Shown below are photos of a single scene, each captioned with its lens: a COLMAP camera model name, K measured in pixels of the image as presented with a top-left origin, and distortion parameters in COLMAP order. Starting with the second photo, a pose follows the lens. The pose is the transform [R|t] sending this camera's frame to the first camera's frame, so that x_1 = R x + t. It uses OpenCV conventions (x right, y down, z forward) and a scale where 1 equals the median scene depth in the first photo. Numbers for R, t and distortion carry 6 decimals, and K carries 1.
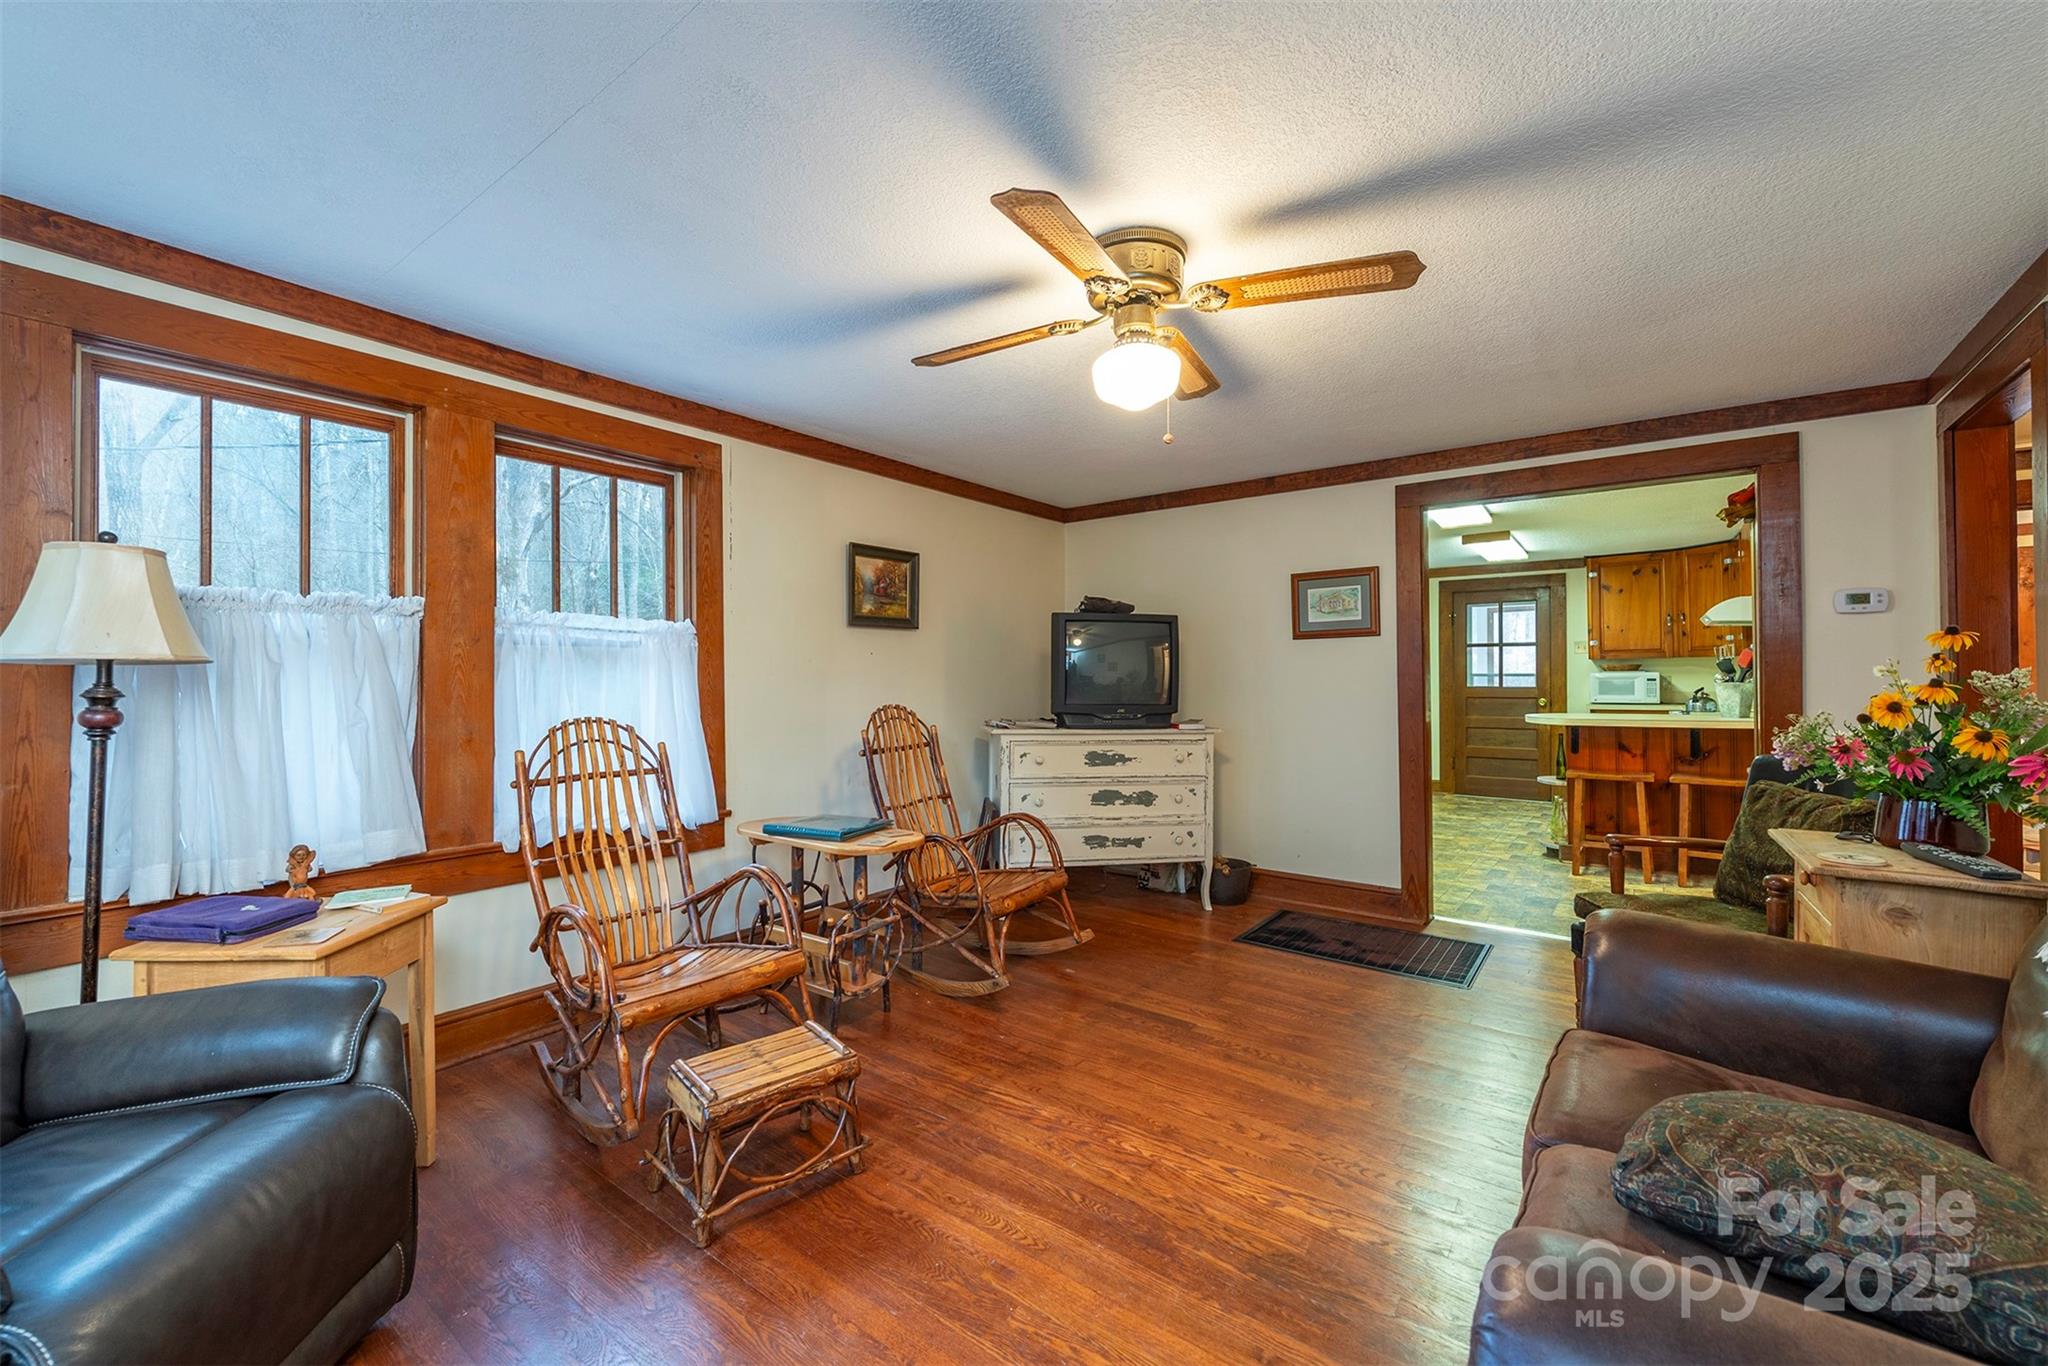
lens RADIAL K [[840.5, 0, 1035.8], [0, 840.5, 677.2], [0, 0, 1]] dist [0.007723, -0.000954]
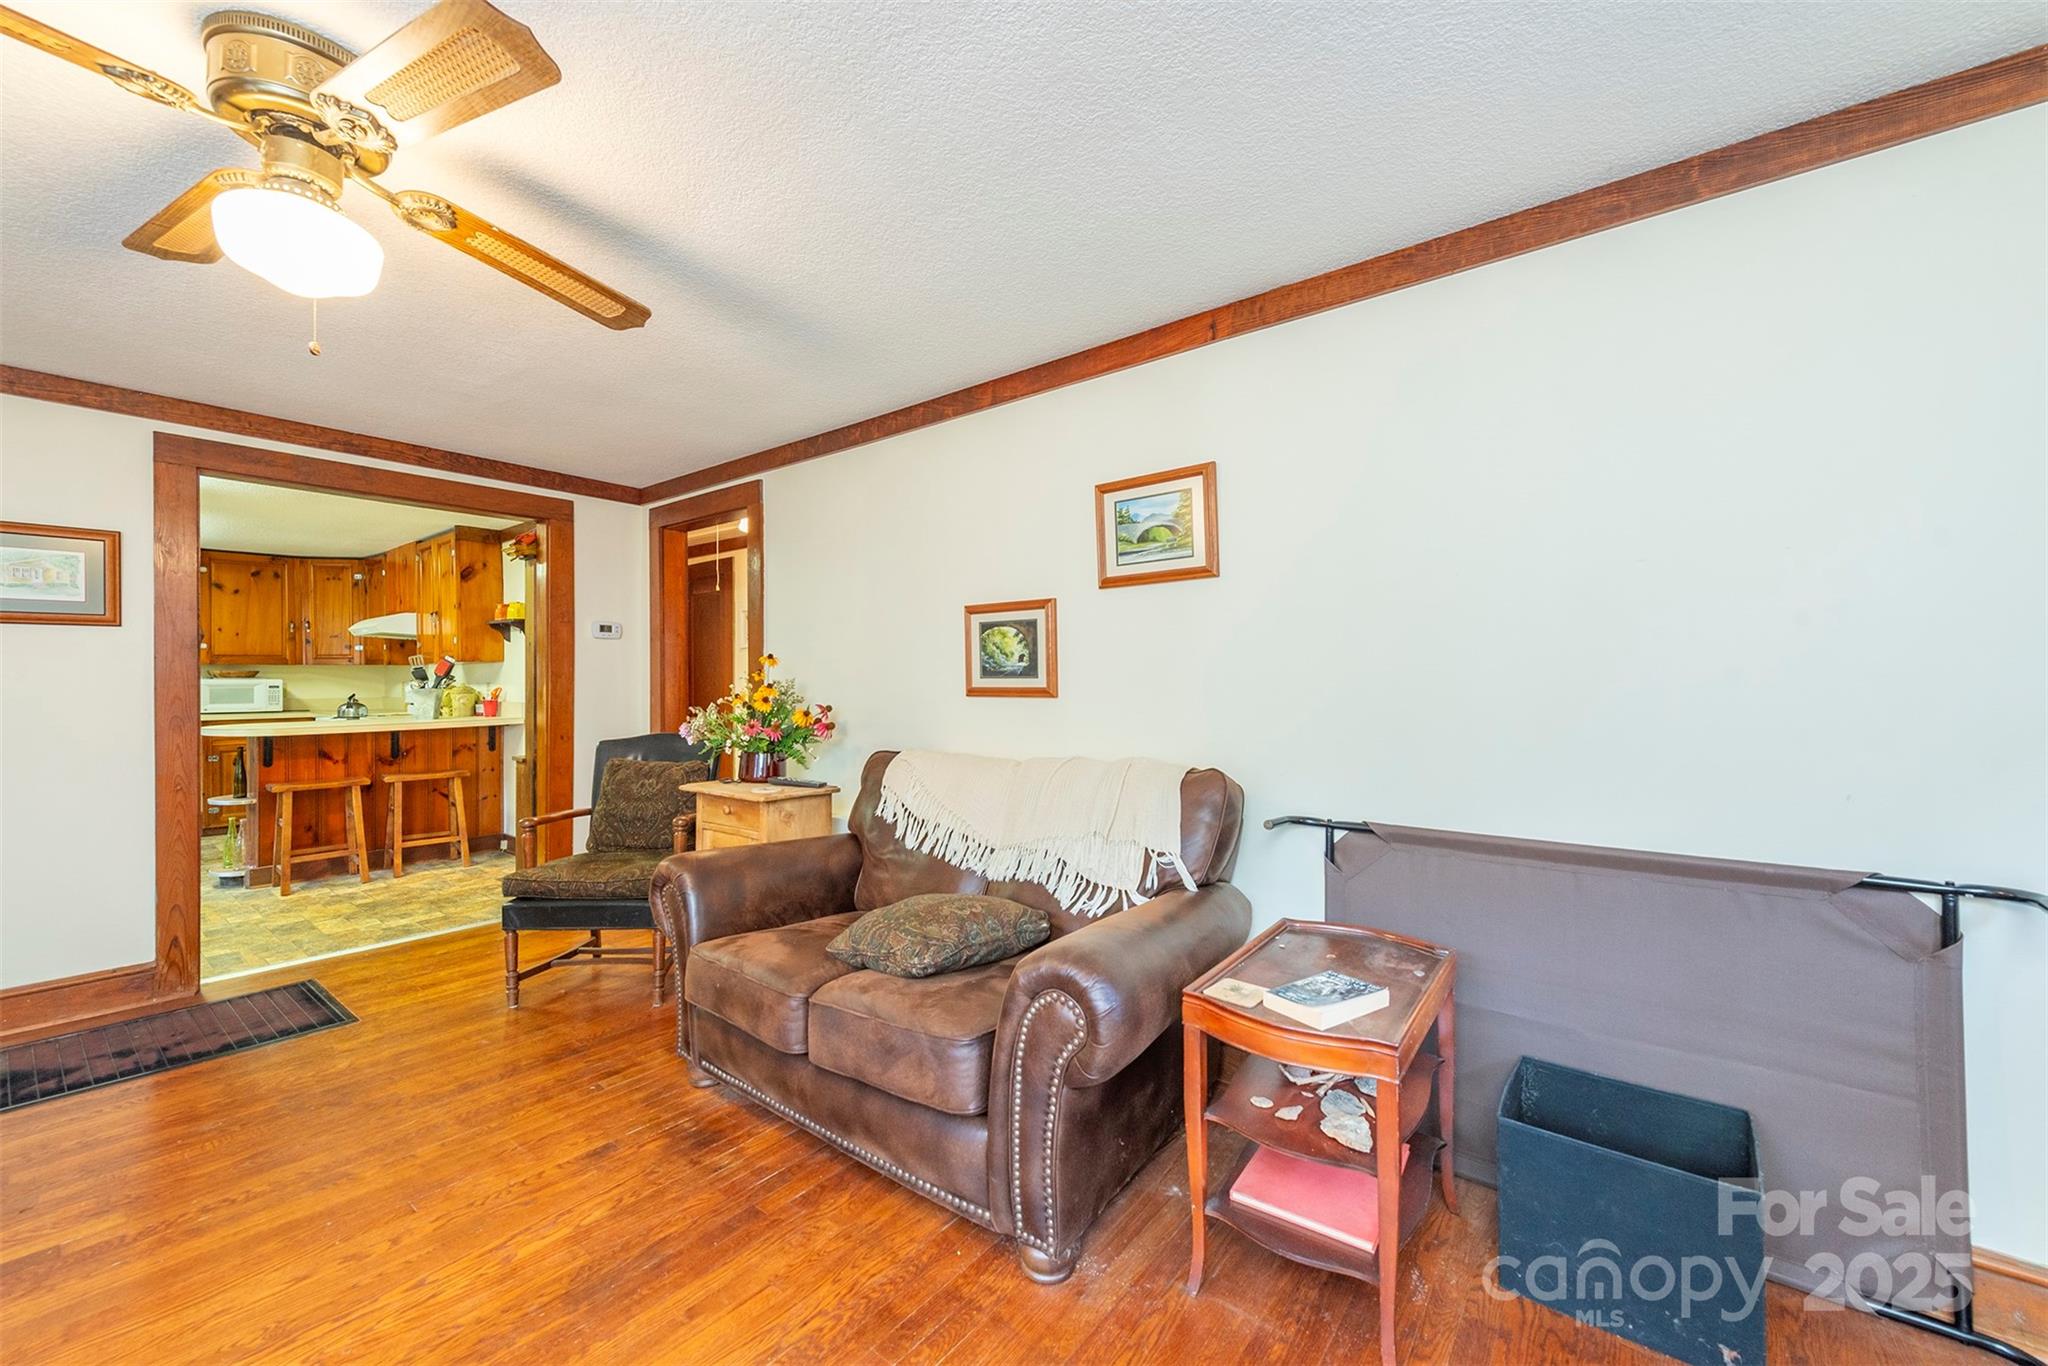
lens RADIAL K [[782.1, 0, 1036.2], [0, 782.1, 676.2], [0, 0, 1]] dist [-0.010937, 0.000433]
pose [[0.010072, 0.011105, 0.999888, -0.259909], [0.001178, 0.999938, -0.011118, 0.002592], [-0.999949, 0.001290, 0.010059, 0.198254]]
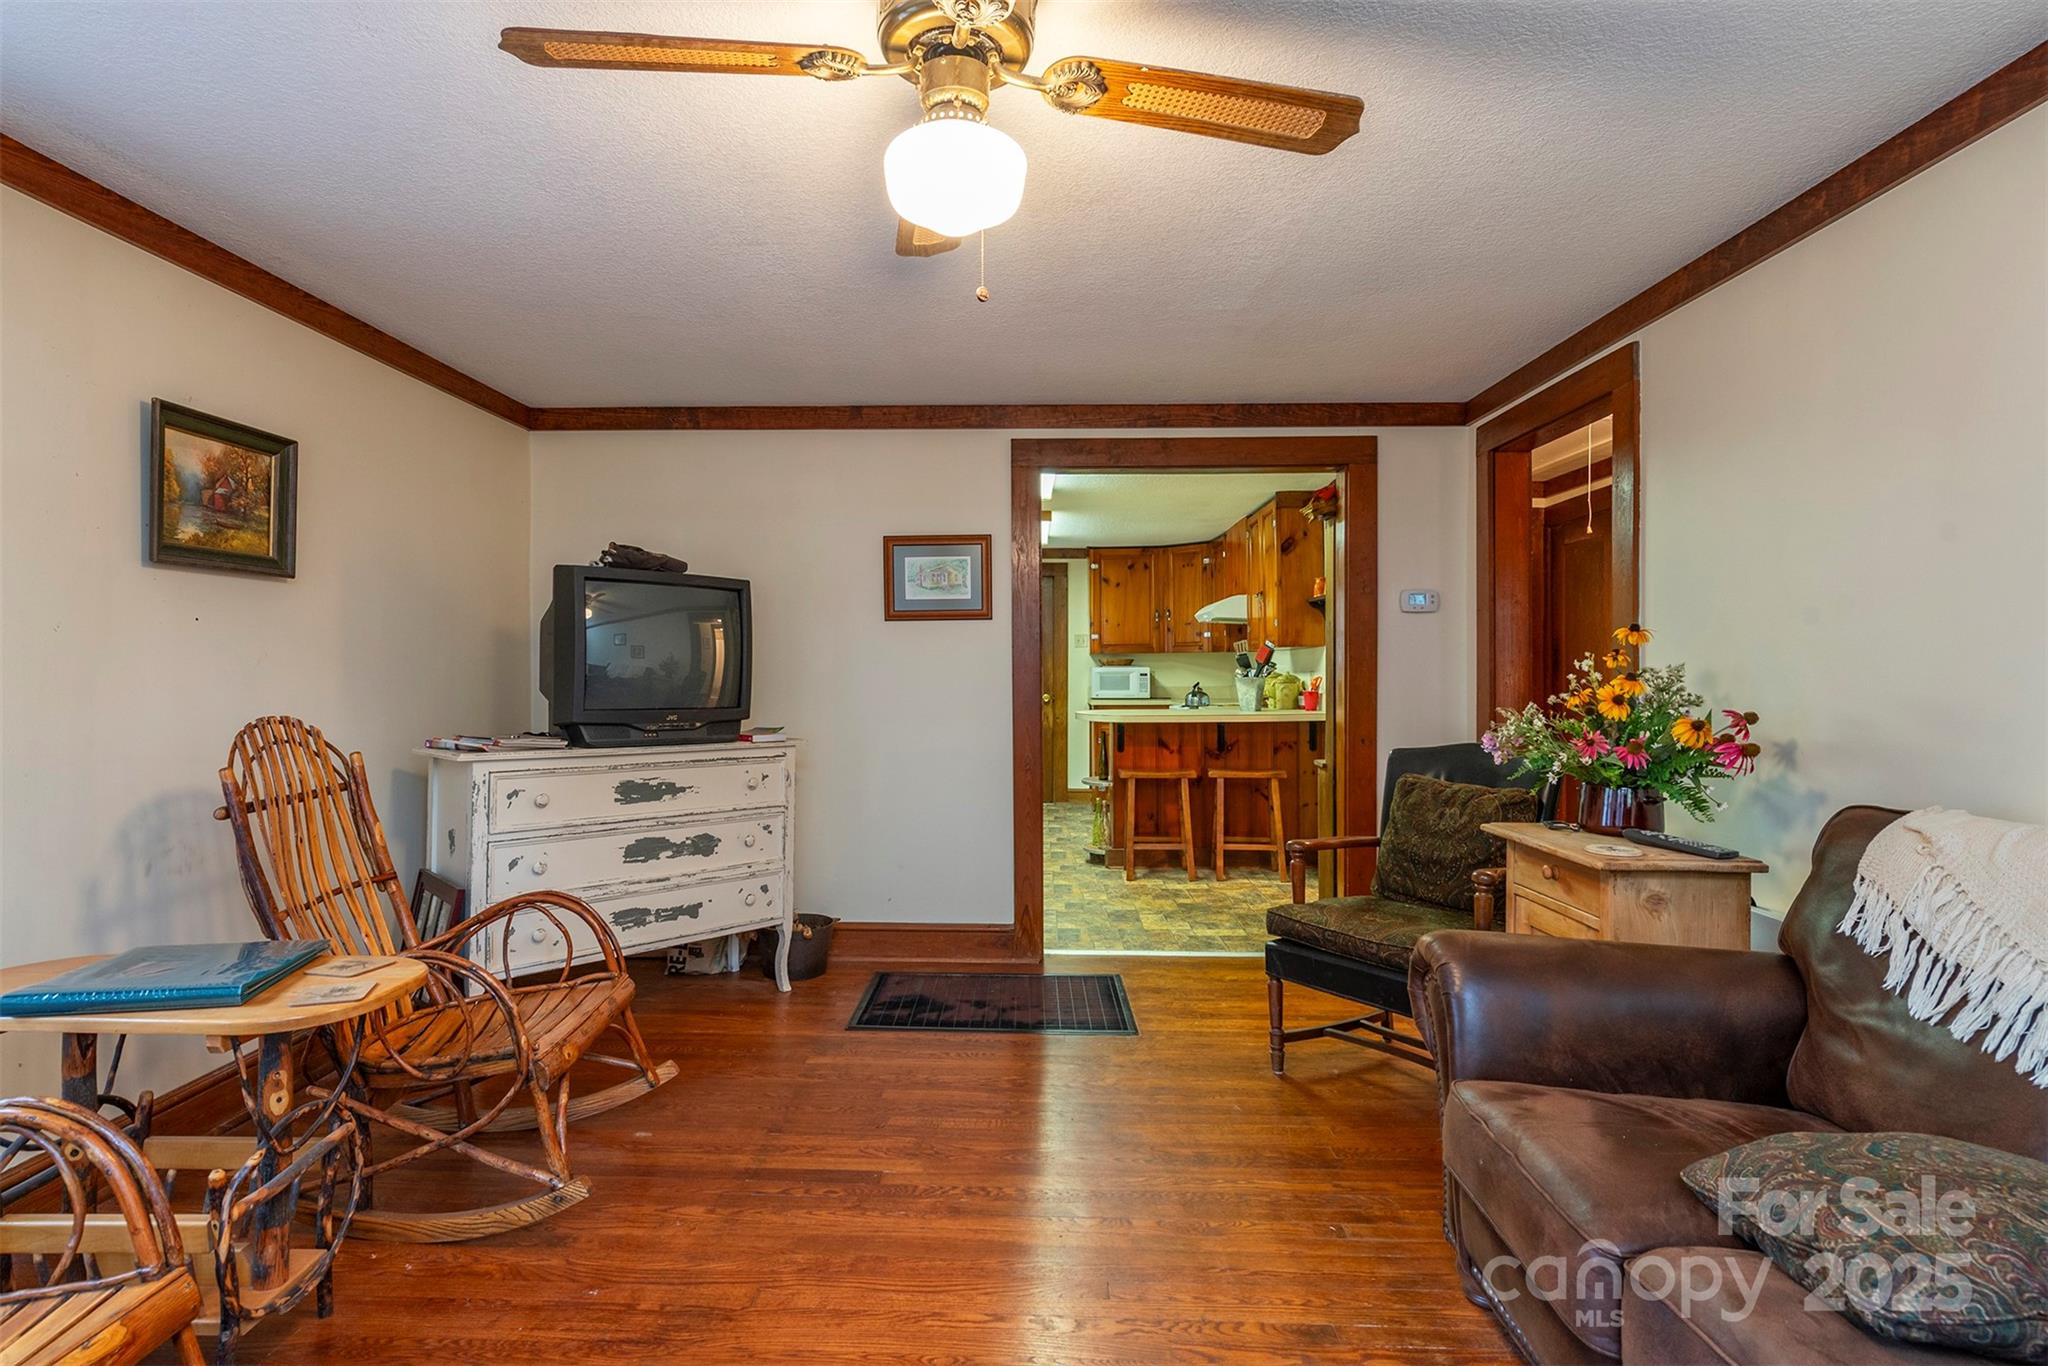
lens RADIAL K [[1006.8, 0, 1016.3], [0, 1006.8, 675.2], [0, 0, 1]] dist [0.017305, -0.008395]
pose [[0.818569, 0.002532, 0.574402, -0.138582], [-0.004663, 0.999987, 0.002238, 0.002735], [-0.574389, -0.004510, 0.818570, 0.186408]]
